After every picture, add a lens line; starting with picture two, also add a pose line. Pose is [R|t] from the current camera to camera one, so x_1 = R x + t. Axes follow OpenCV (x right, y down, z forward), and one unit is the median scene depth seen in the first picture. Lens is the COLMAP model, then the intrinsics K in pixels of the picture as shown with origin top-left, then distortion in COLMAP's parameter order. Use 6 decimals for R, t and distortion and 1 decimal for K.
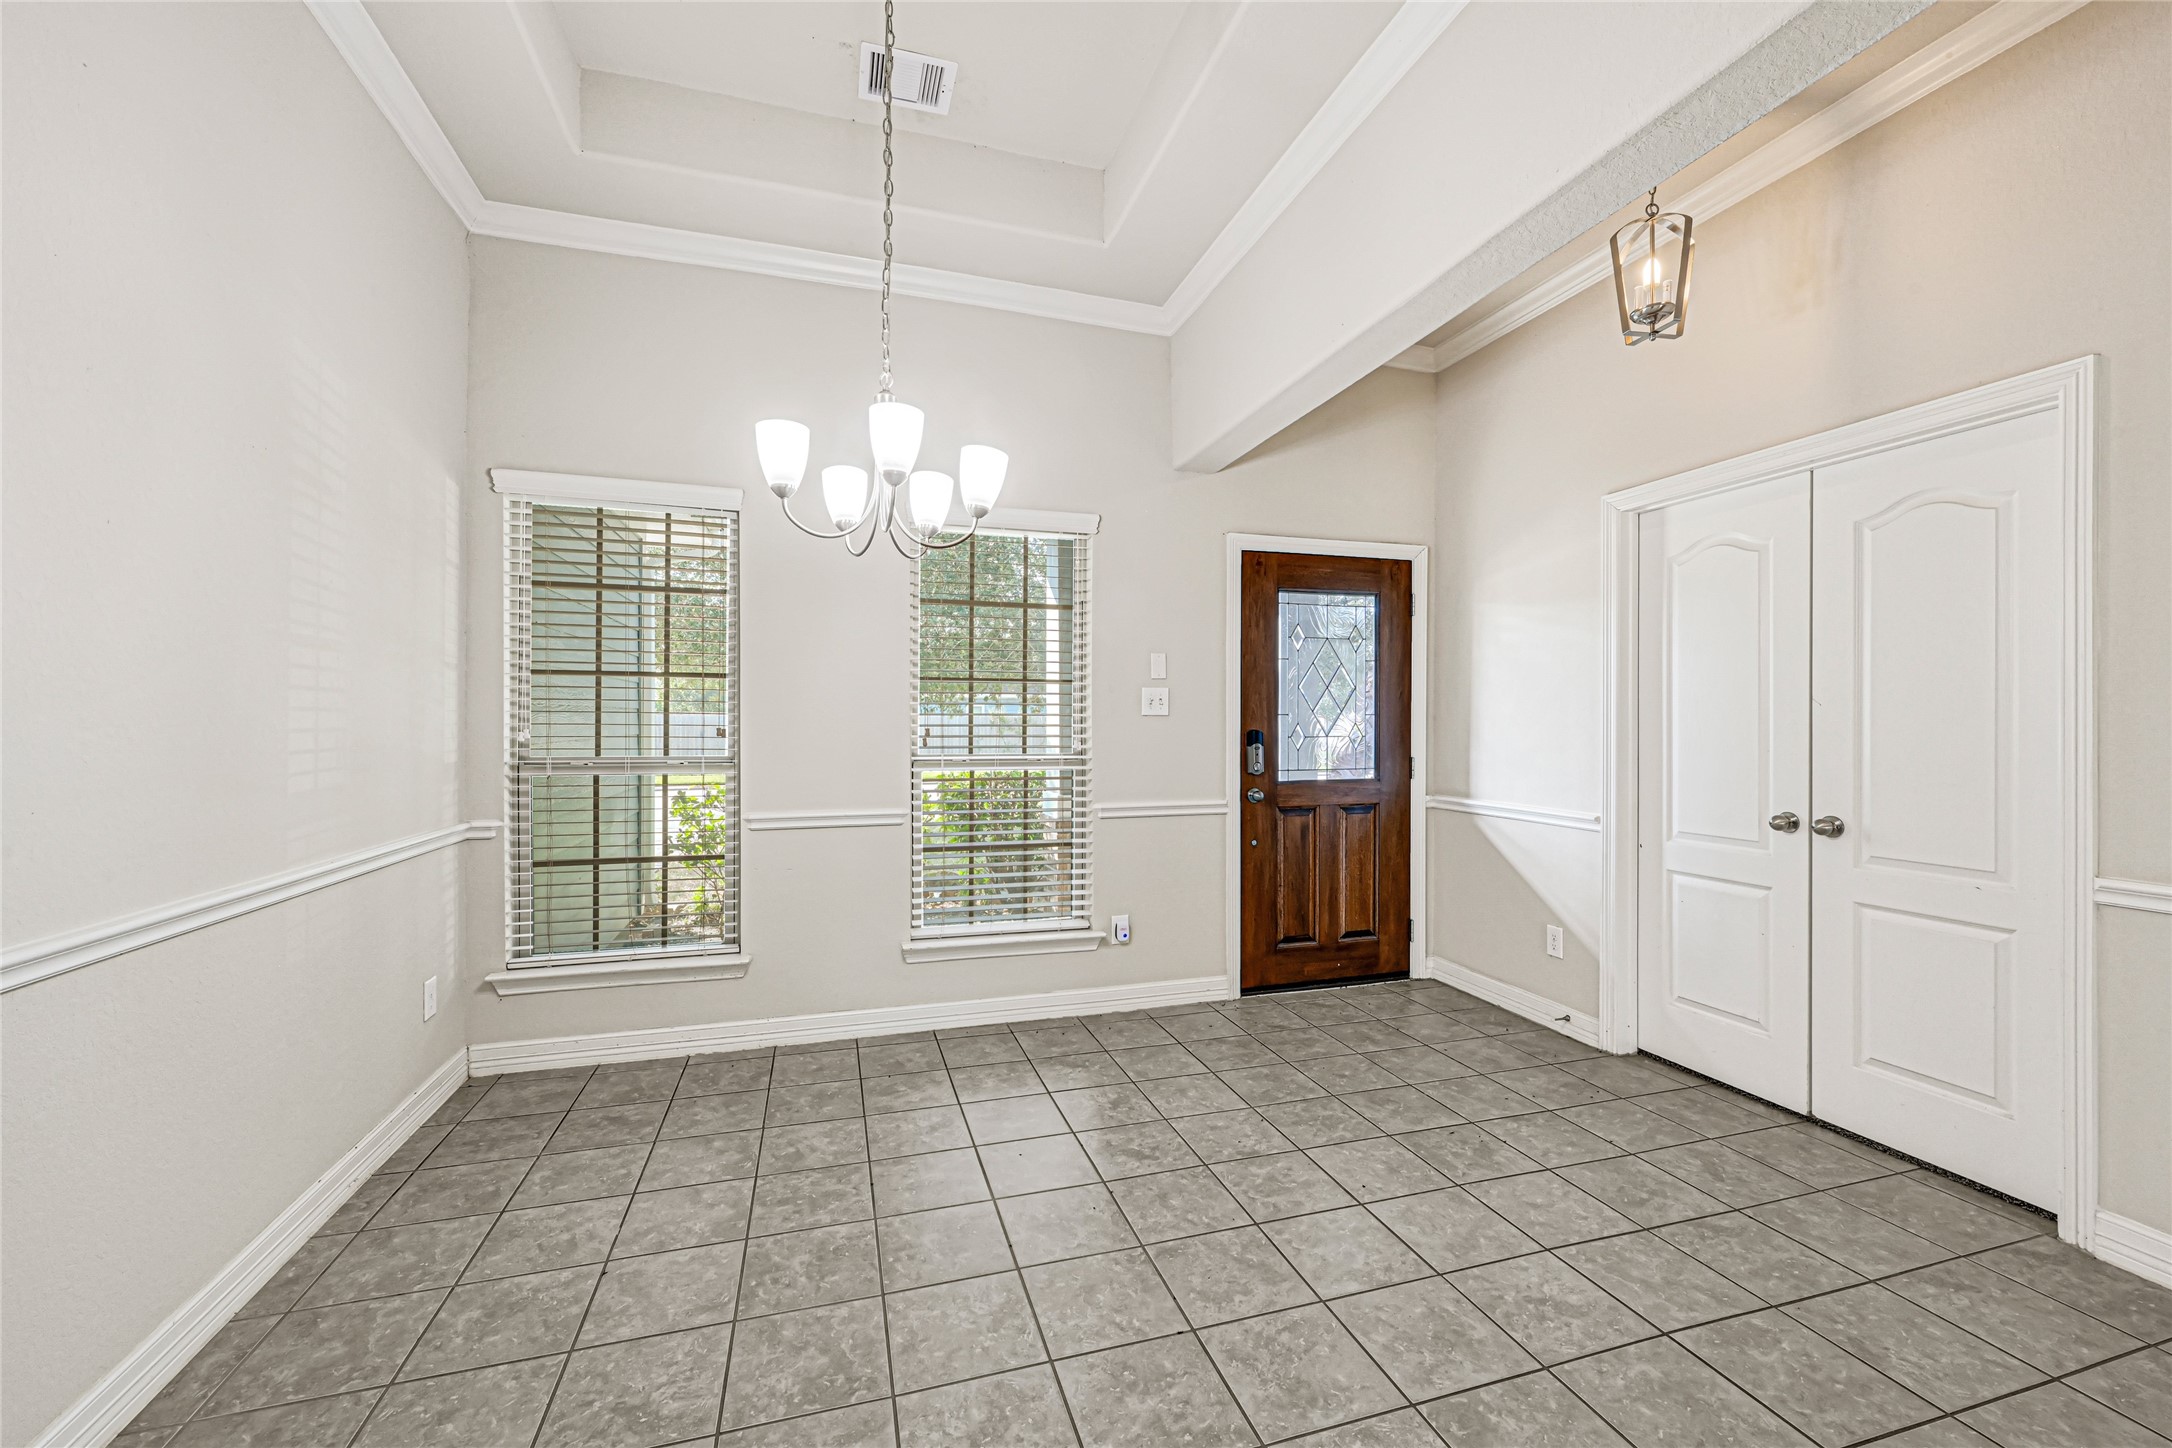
lens RADIAL K [[880.9, 0, 1076.3], [0, 880.9, 732.5], [0, 0, 1]] dist [0.001511, -0.000591]
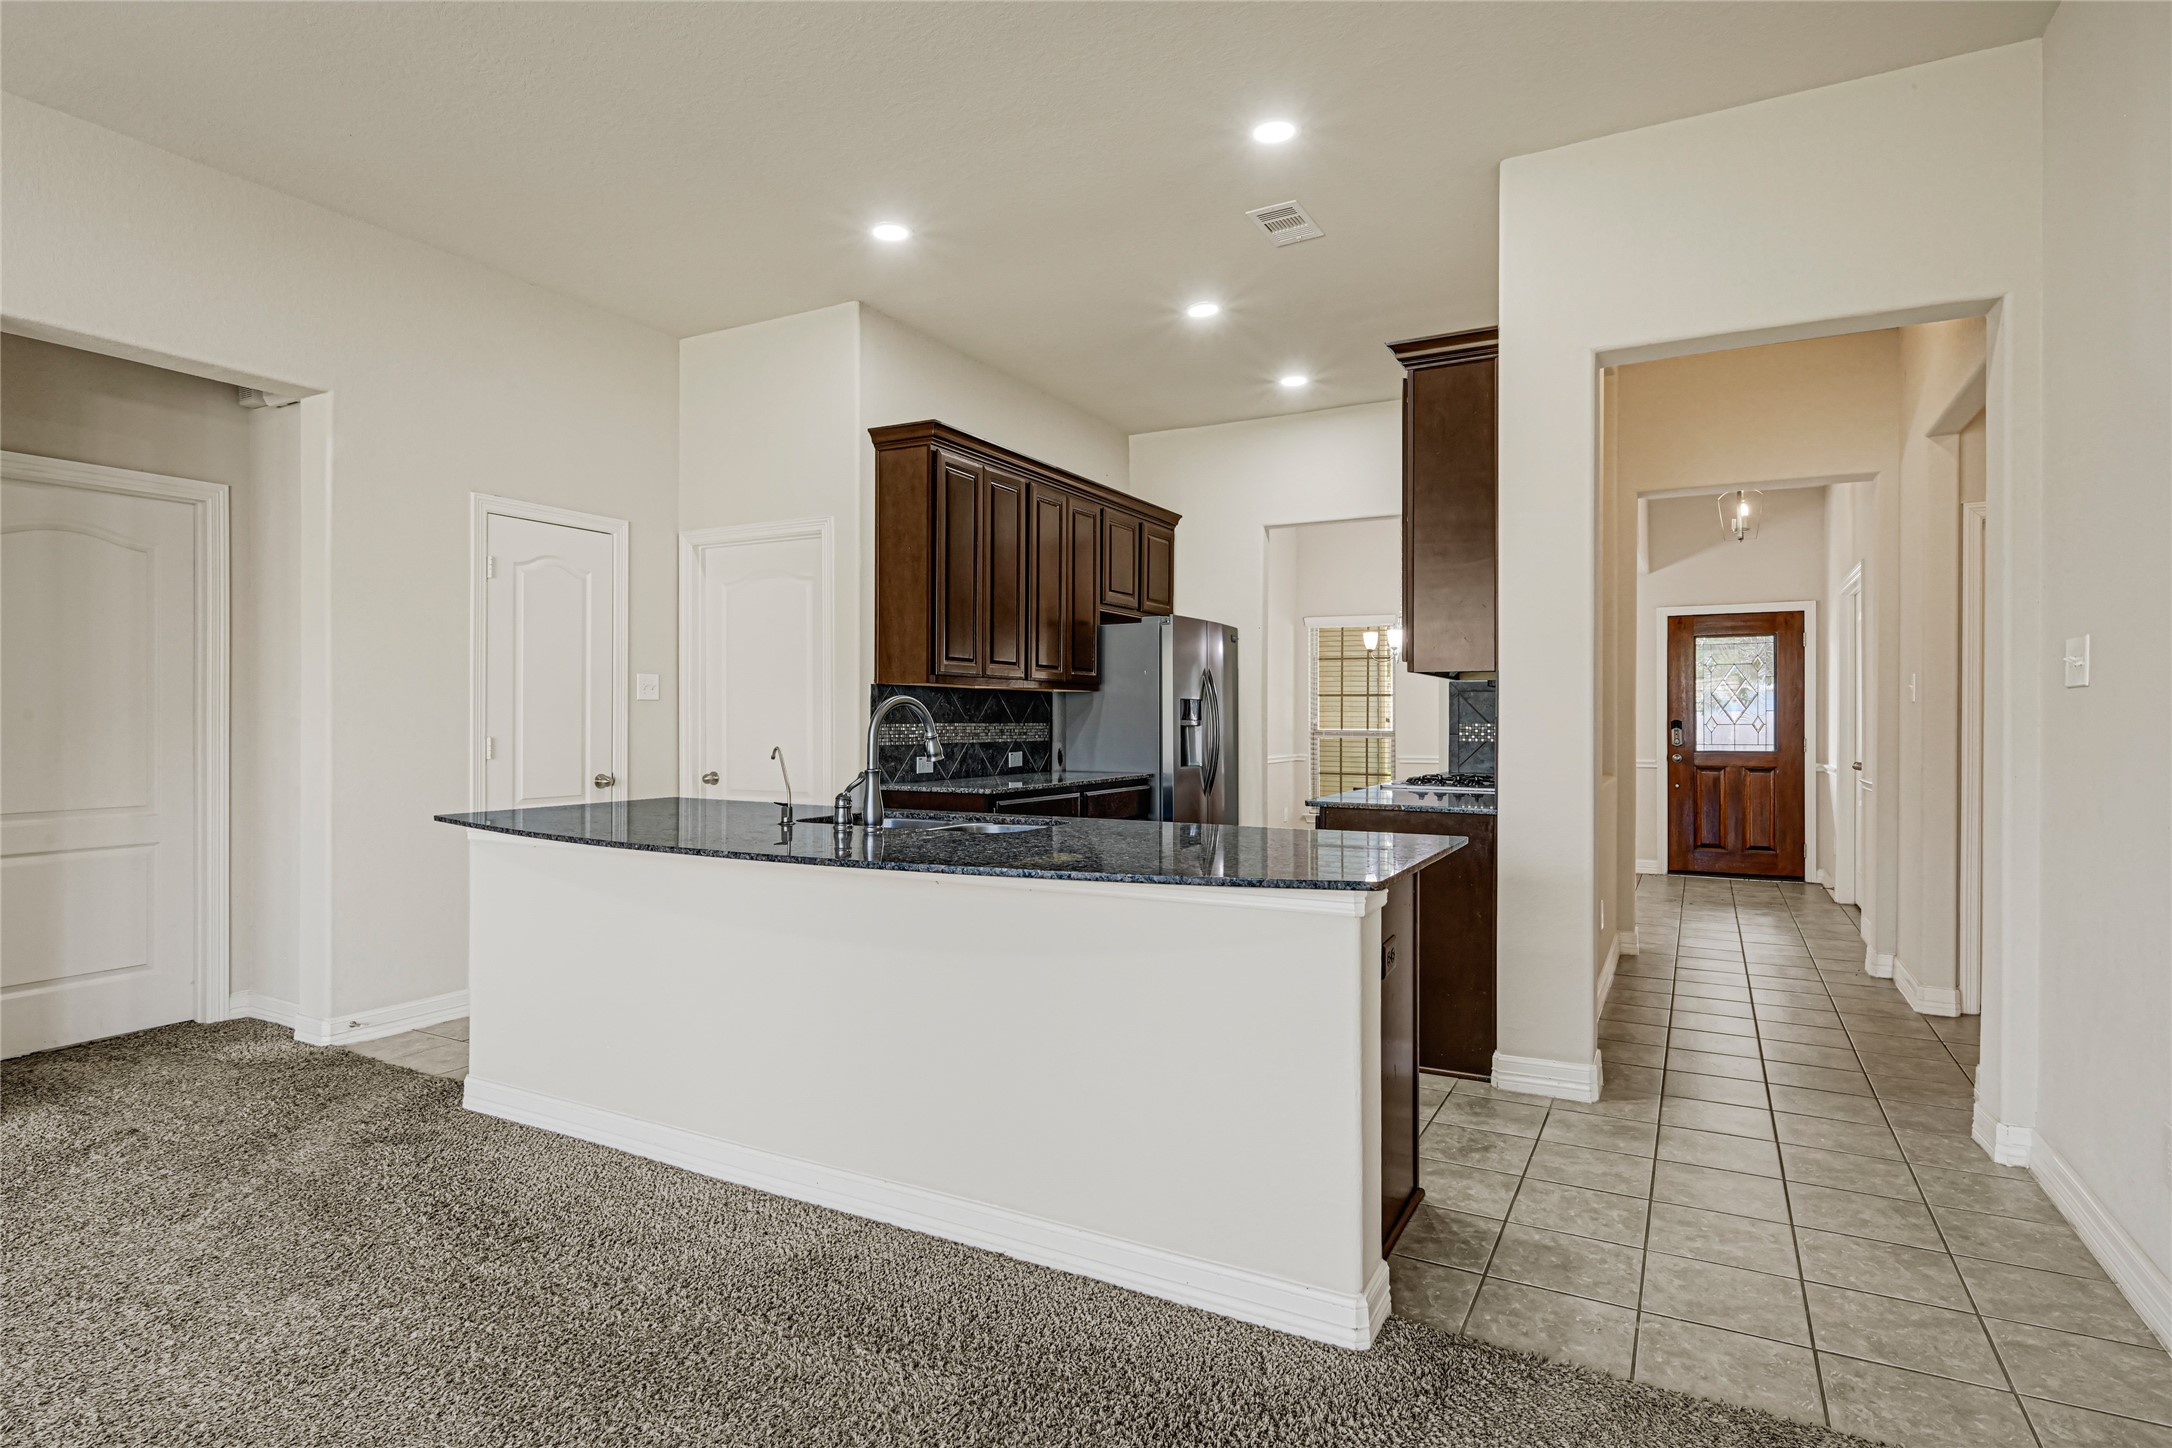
lens RADIAL K [[1119.4, 0, 1071.5], [0, 1119.4, 716.3], [0, 0, 1]] dist [-0.005850, 0.001774]
pose [[0.701518, 0.001232, -0.712651, 1.152410], [-0.013830, 0.999834, -0.011885, 0.039803], [0.712518, 0.018194, 0.701418, -1.714806]]
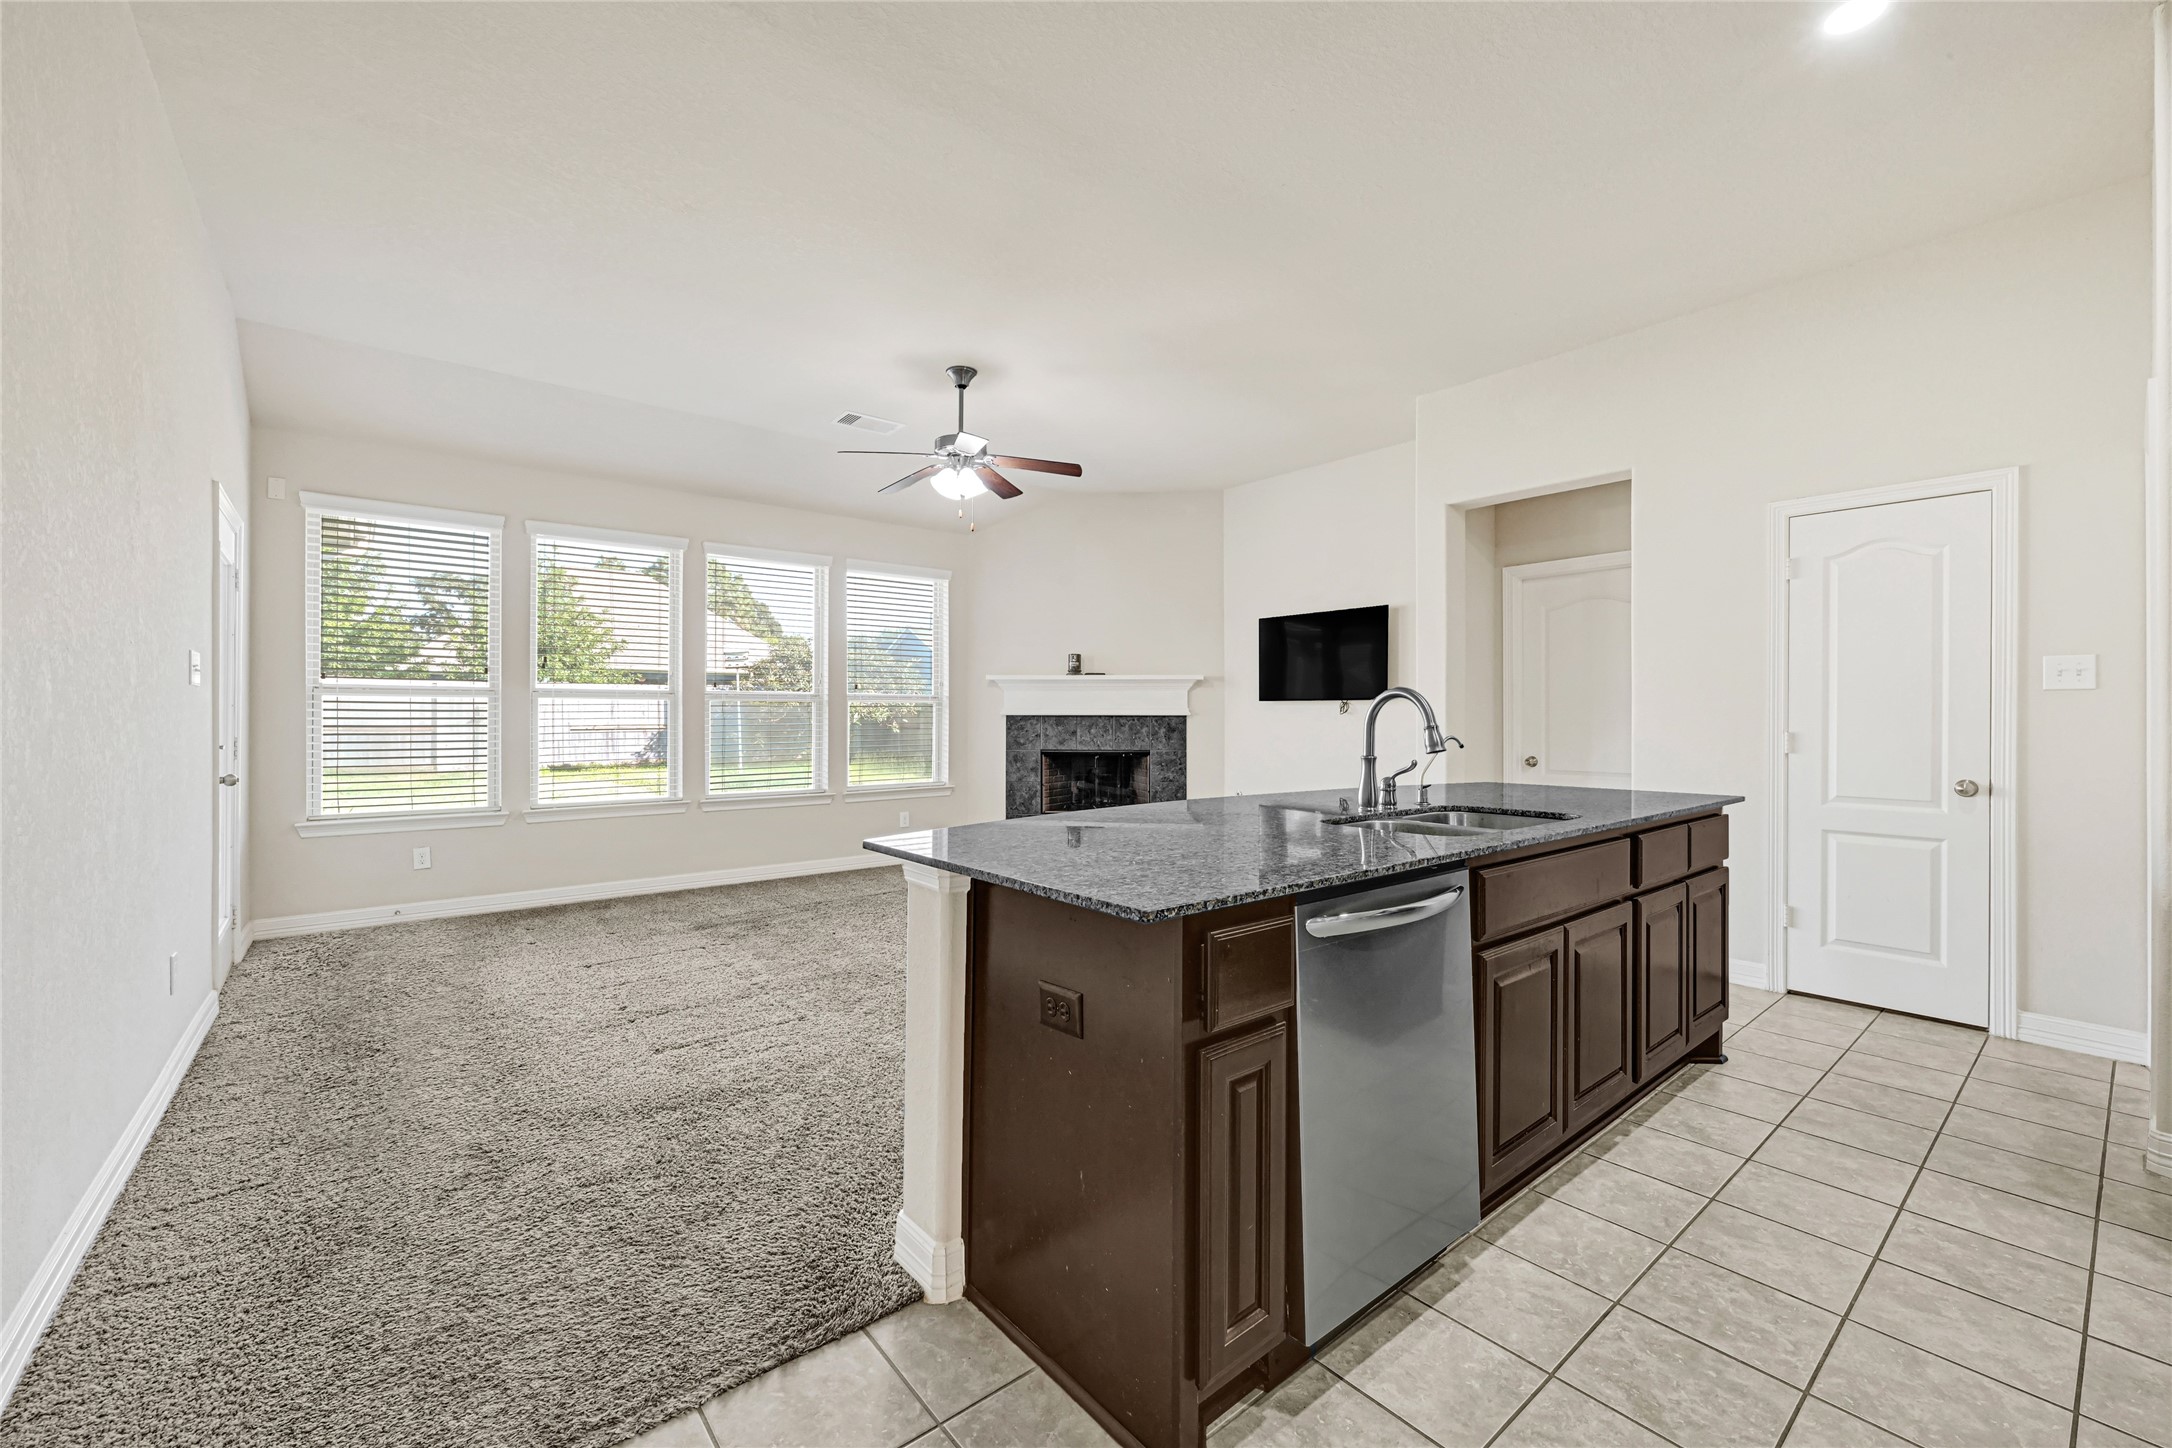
lens RADIAL K [[872.5, 0, 1103.3], [0, 872.5, 718.3], [0, 0, 1]] dist [-0.009485, 0.001075]
pose [[-0.912460, -0.000389, -0.409165, 0.919225], [-0.007794, 0.999835, 0.016430, 0.028742], [0.409091, 0.018180, -0.912312, -0.546256]]
